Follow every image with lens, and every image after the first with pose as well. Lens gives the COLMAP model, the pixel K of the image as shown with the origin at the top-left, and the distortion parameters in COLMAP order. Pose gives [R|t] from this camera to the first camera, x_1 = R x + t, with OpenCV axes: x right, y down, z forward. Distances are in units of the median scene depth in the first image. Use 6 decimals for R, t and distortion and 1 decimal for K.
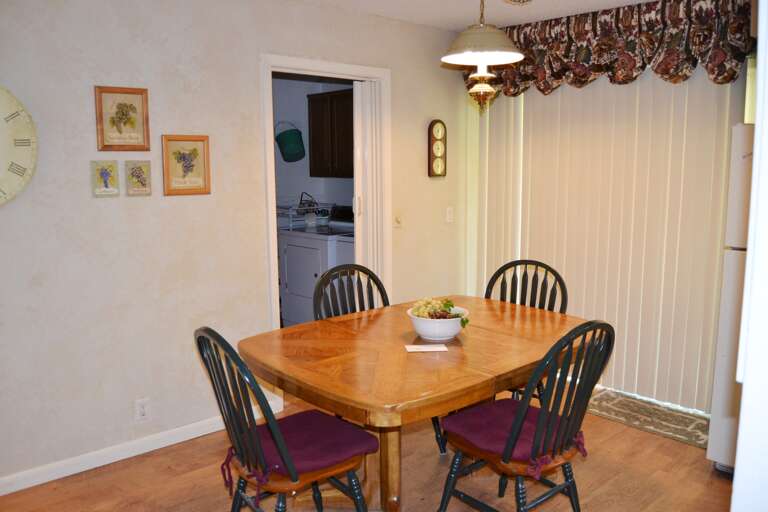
lens RADIAL K [[624.2, 0, 379.0], [0, 624.2, 250.0], [0, 0, 1]] dist [-0.072274, 0.024699]
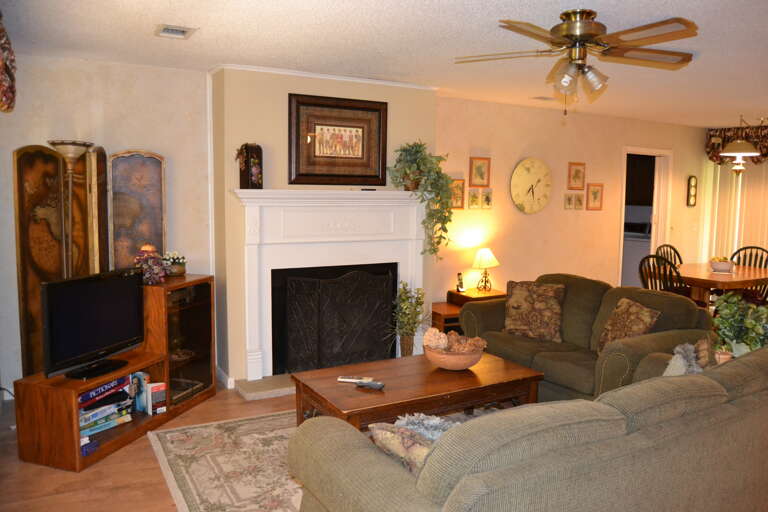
lens RADIAL K [[624.2, 0, 383.8], [0, 624.2, 258.9], [0, 0, 1]] dist [-0.072274, 0.024699]
pose [[0.982161, 0.043376, -0.182969, -0.654368], [-0.049015, 0.998449, -0.026407, 0.187778], [0.181540, 0.034904, 0.982764, -1.353356]]
